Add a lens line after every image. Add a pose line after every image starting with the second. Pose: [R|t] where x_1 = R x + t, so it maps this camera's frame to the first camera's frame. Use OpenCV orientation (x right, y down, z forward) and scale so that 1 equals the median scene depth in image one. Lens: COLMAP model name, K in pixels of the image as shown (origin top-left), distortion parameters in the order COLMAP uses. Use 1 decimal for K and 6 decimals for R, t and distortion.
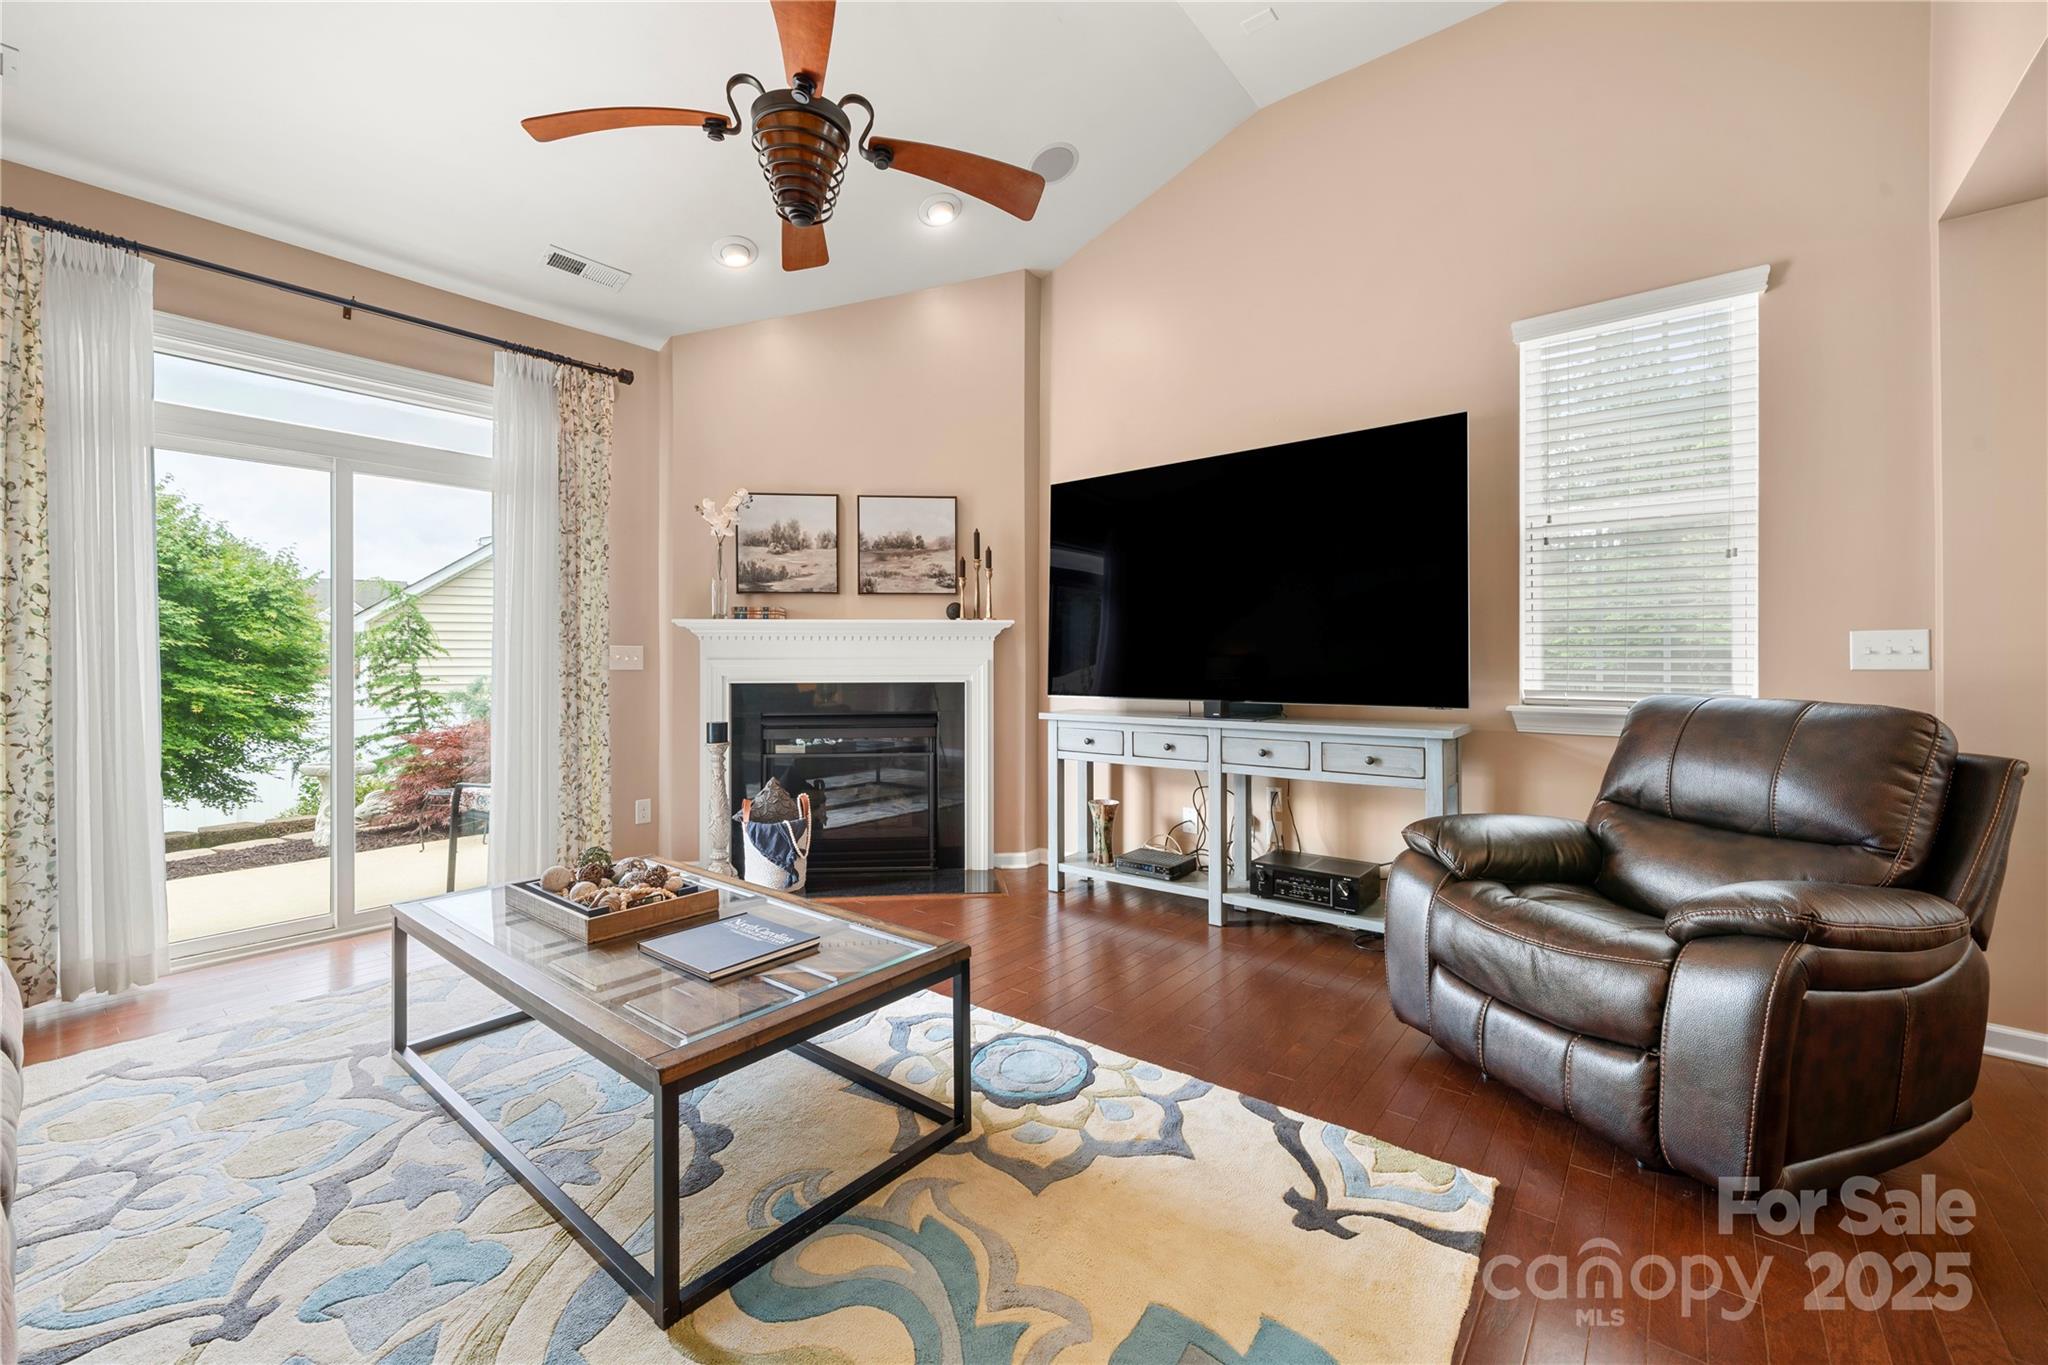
lens RADIAL K [[825.6, 0, 1015.9], [0, 825.6, 654.9], [0, 0, 1]] dist [-0.000554, -0.000138]
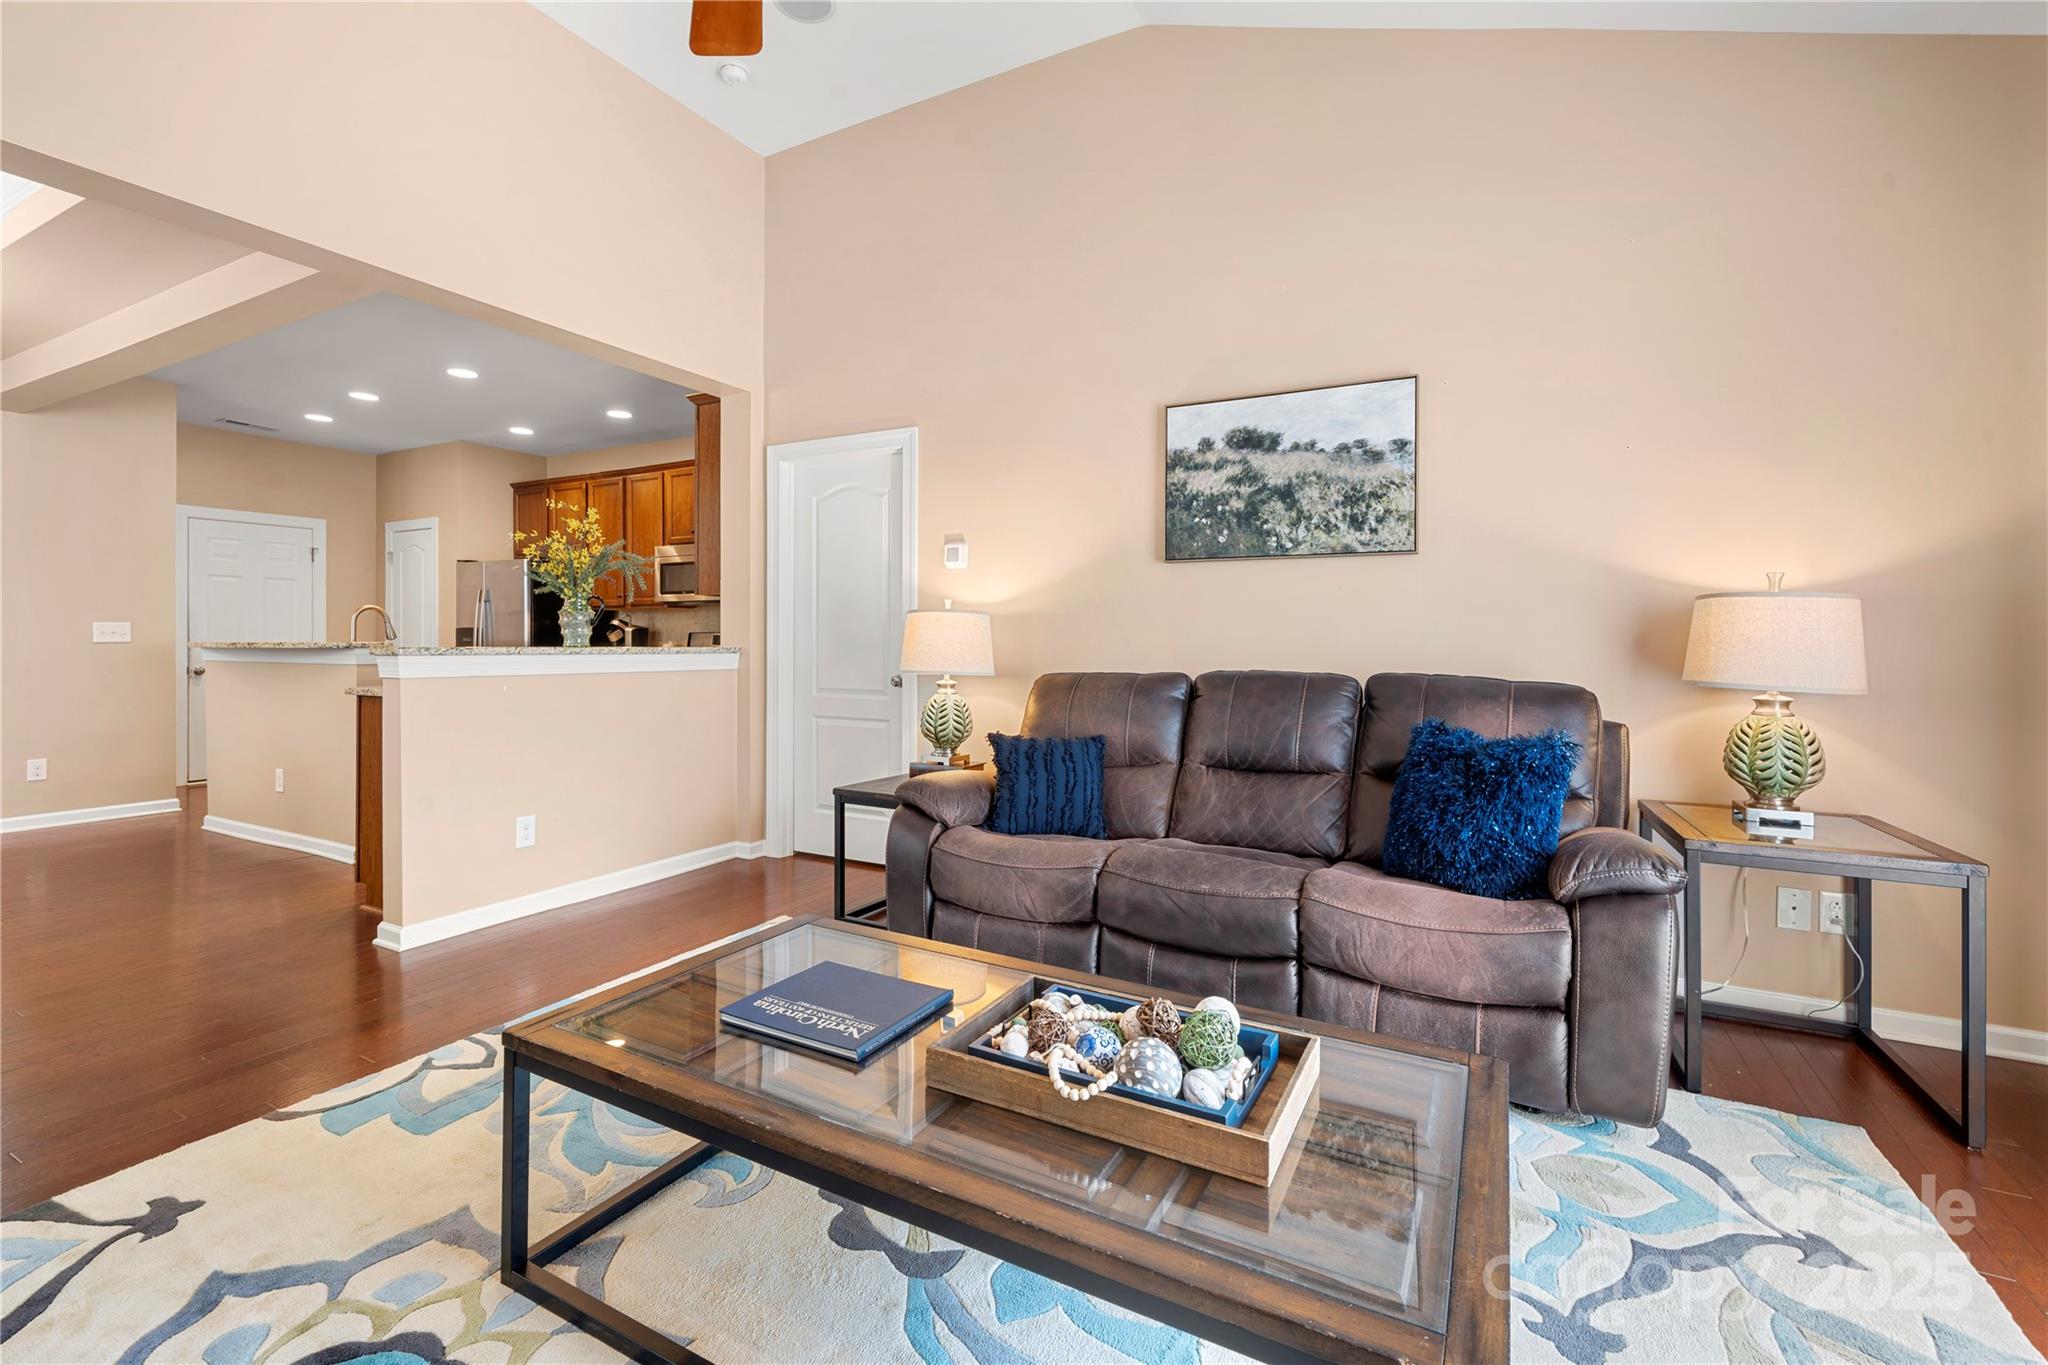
lens RADIAL K [[897.2, 0, 1022.6], [0, 897.2, 639.7], [0, 0, 1]] dist [0.000220, 0.000101]
pose [[-0.983485, -0.001819, -0.180983, -0.166705], [-0.001040, 0.999990, -0.004396, 0.003278], [0.180989, -0.004135, -0.983476, 0.853004]]
